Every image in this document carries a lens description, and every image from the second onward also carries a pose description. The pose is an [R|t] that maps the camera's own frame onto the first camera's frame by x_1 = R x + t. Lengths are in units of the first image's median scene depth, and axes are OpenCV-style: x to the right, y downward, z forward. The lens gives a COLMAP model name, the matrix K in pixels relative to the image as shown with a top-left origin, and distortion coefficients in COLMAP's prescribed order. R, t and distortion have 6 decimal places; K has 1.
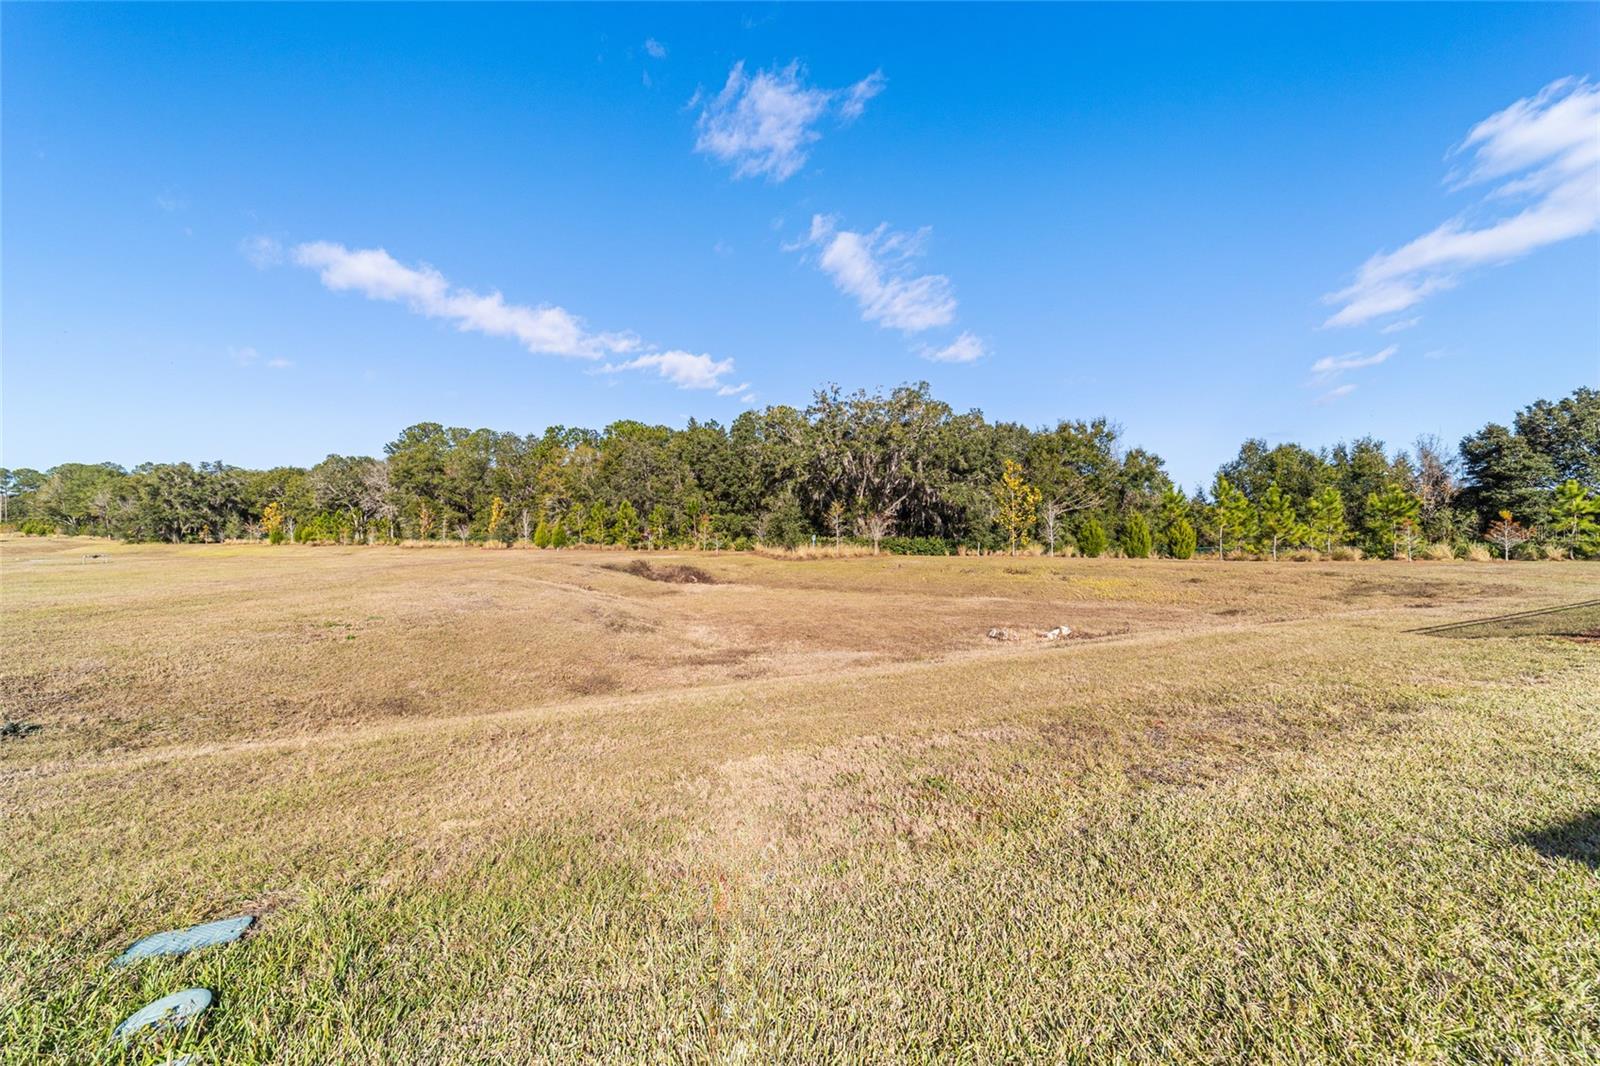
lens RADIAL K [[615.7, 0, 802.5], [0, 615.7, 526.8], [0, 0, 1]] dist [-0.012726, 0.005437]
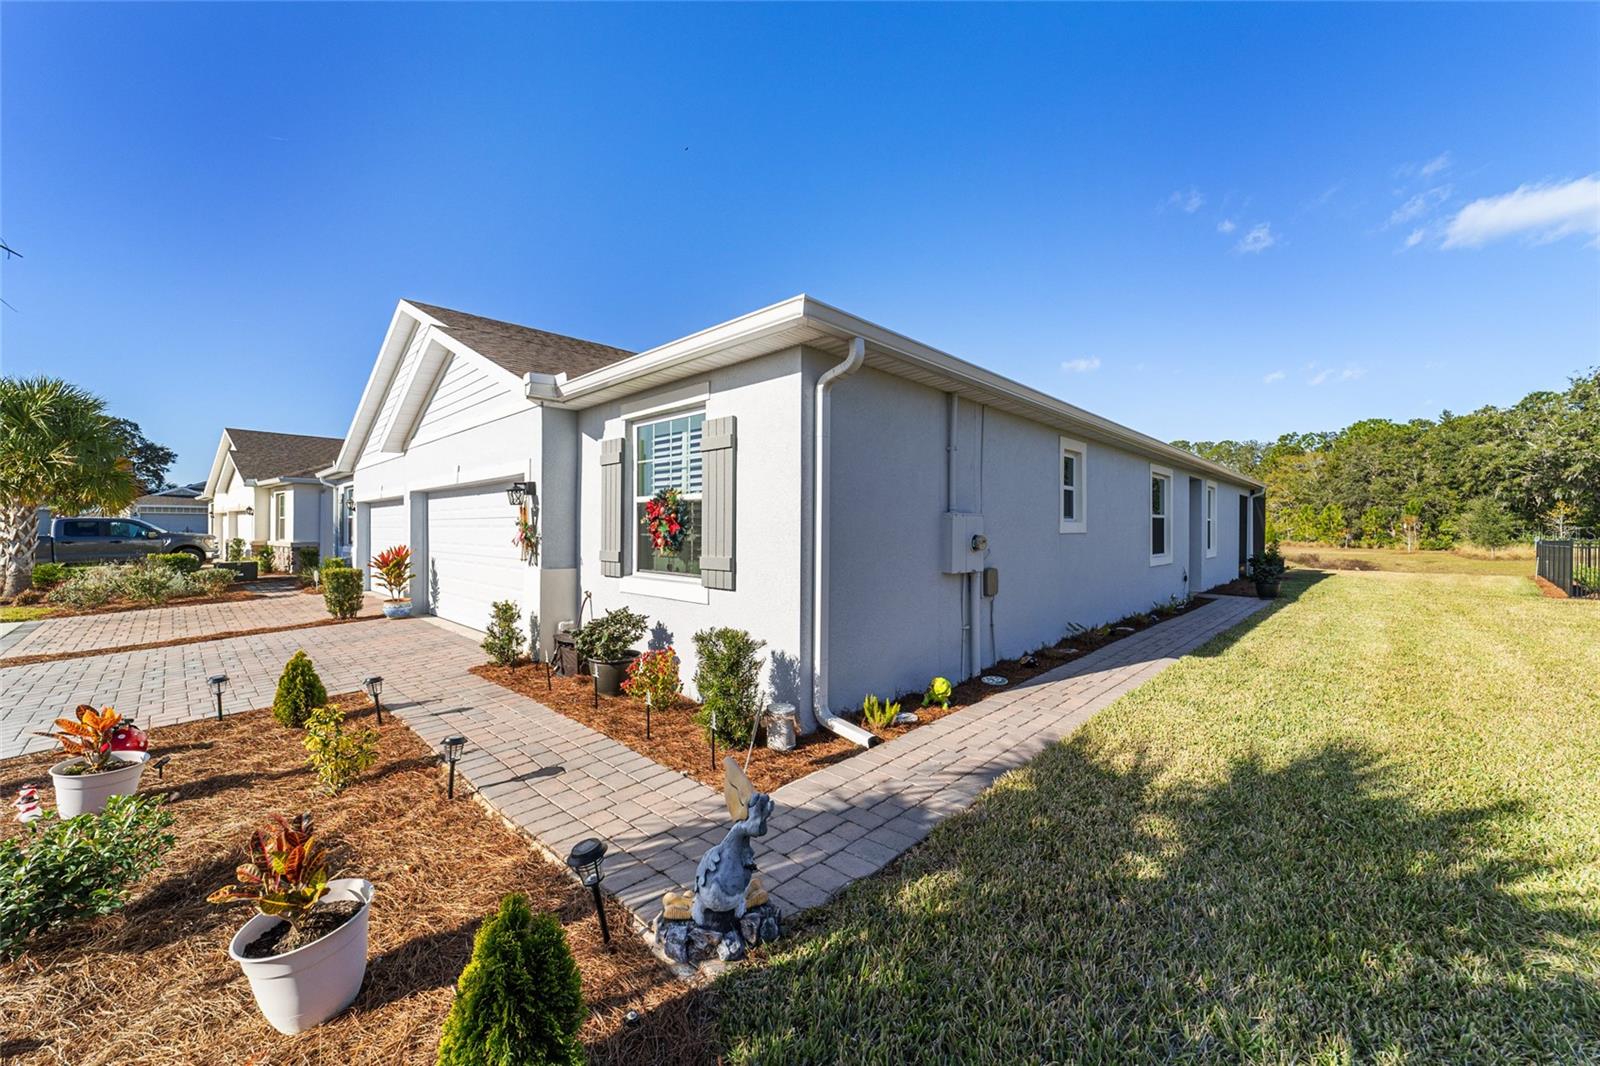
lens RADIAL K [[615.7, 0, 790.3], [0, 615.7, 527.9], [0, 0, 1]] dist [-0.012726, 0.005437]
pose [[0.418364, 0.003753, -0.908272, 0.270357], [-0.000515, 0.999992, 0.003895, -0.001900], [0.908279, -0.001162, 0.418362, -0.323219]]
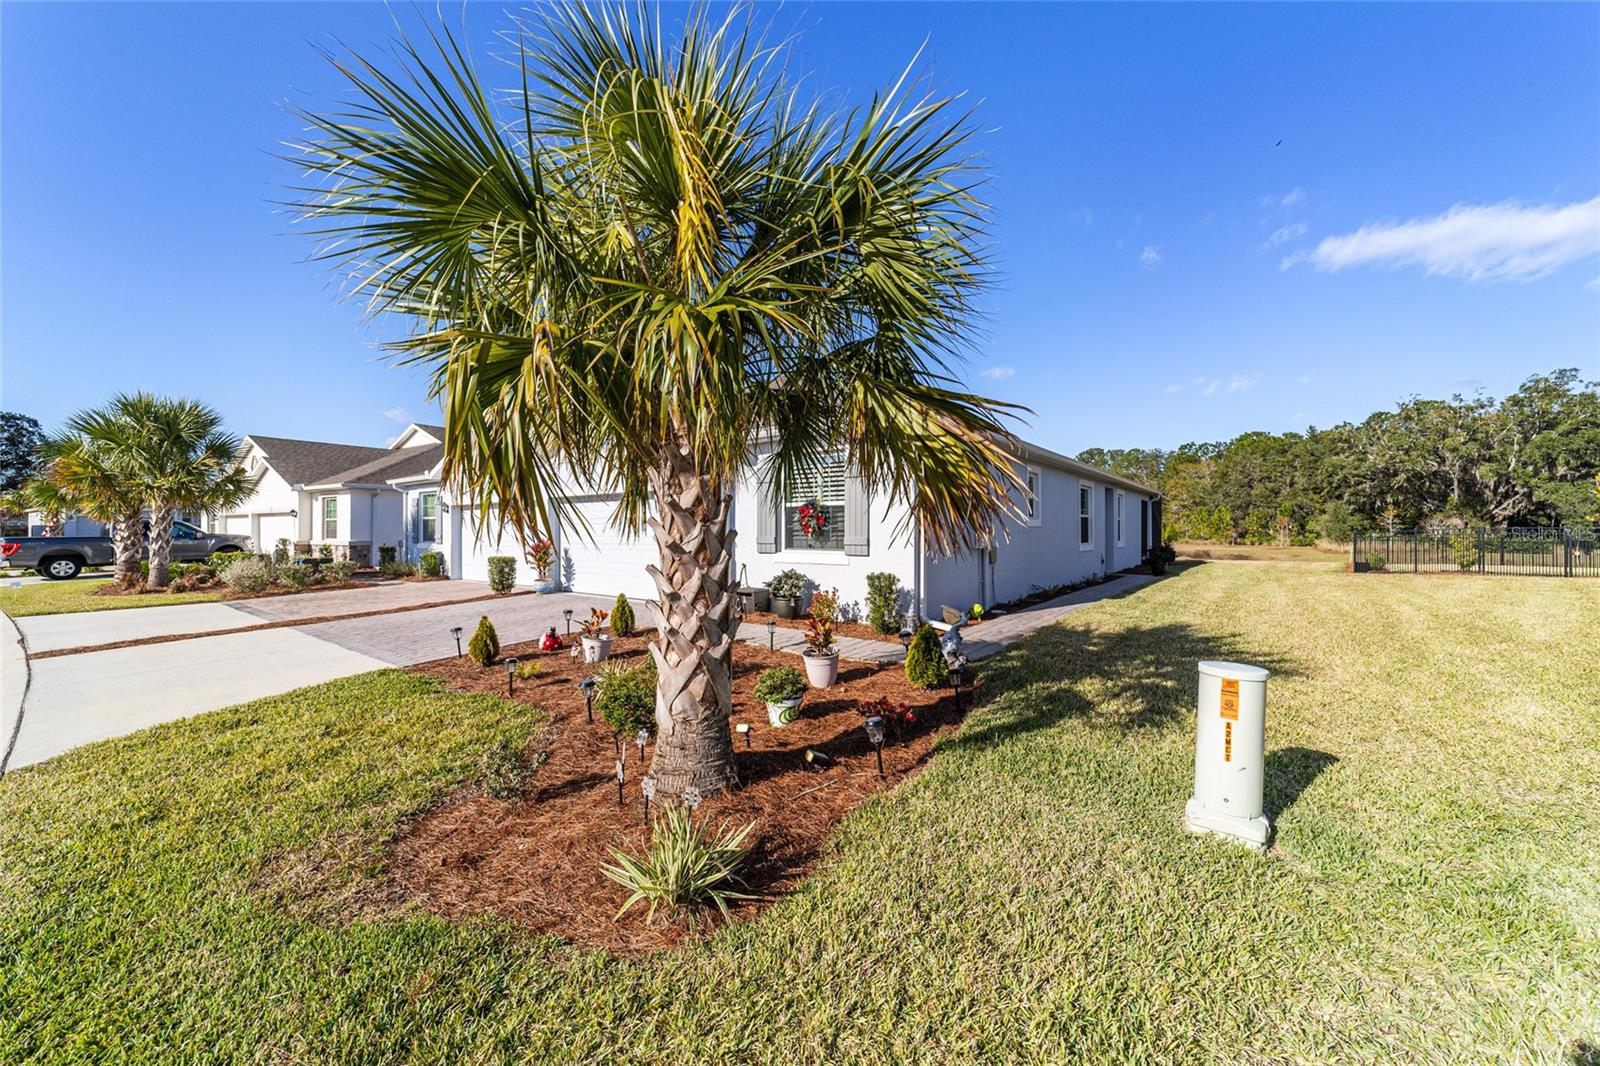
lens RADIAL K [[615.7, 0, 791.9], [0, 615.7, 529.2], [0, 0, 1]] dist [-0.012726, 0.005437]
pose [[0.513136, 0.000306, -0.858307, 0.300024], [0.003146, 0.999993, 0.002237, -0.000473], [0.858302, -0.003849, 0.513131, -0.371375]]
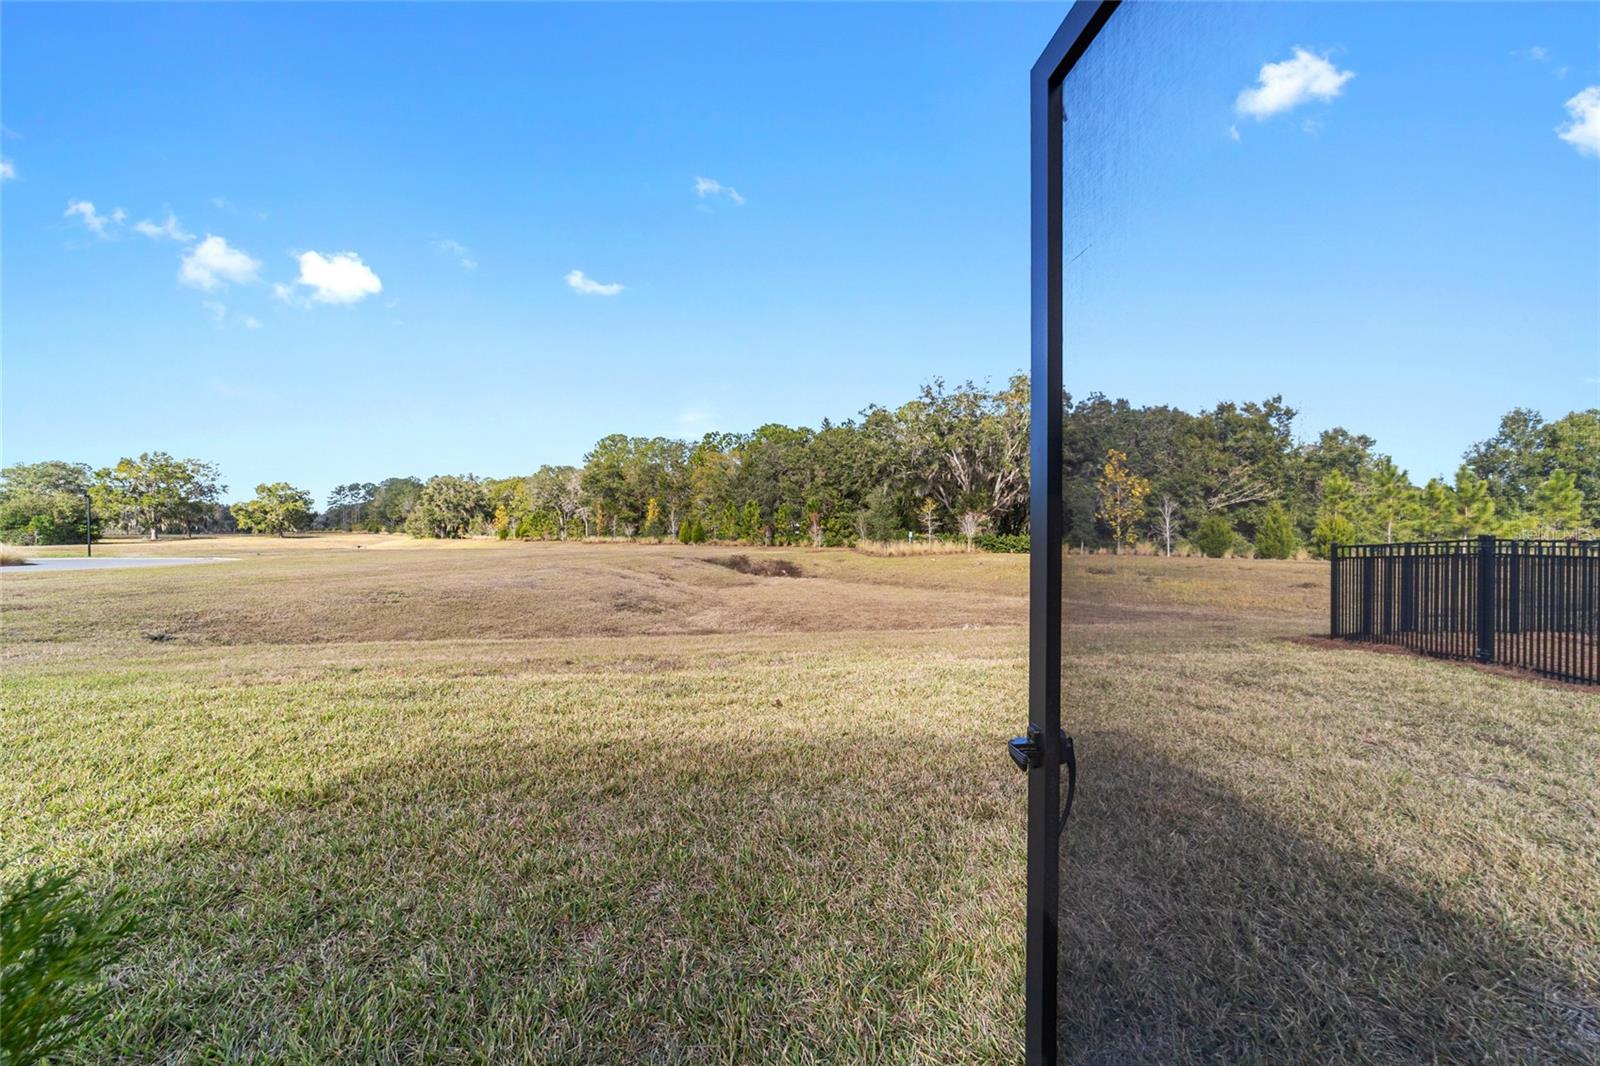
lens RADIAL K [[615.7, 0, 806.8], [0, 615.7, 539.8], [0, 0, 1]] dist [-0.012726, 0.005437]
pose [[0.957688, 0.003761, -0.287785, 0.094751], [0.003285, 0.999707, 0.023998, 0.001154], [0.287791, -0.023928, 0.957394, -0.001357]]
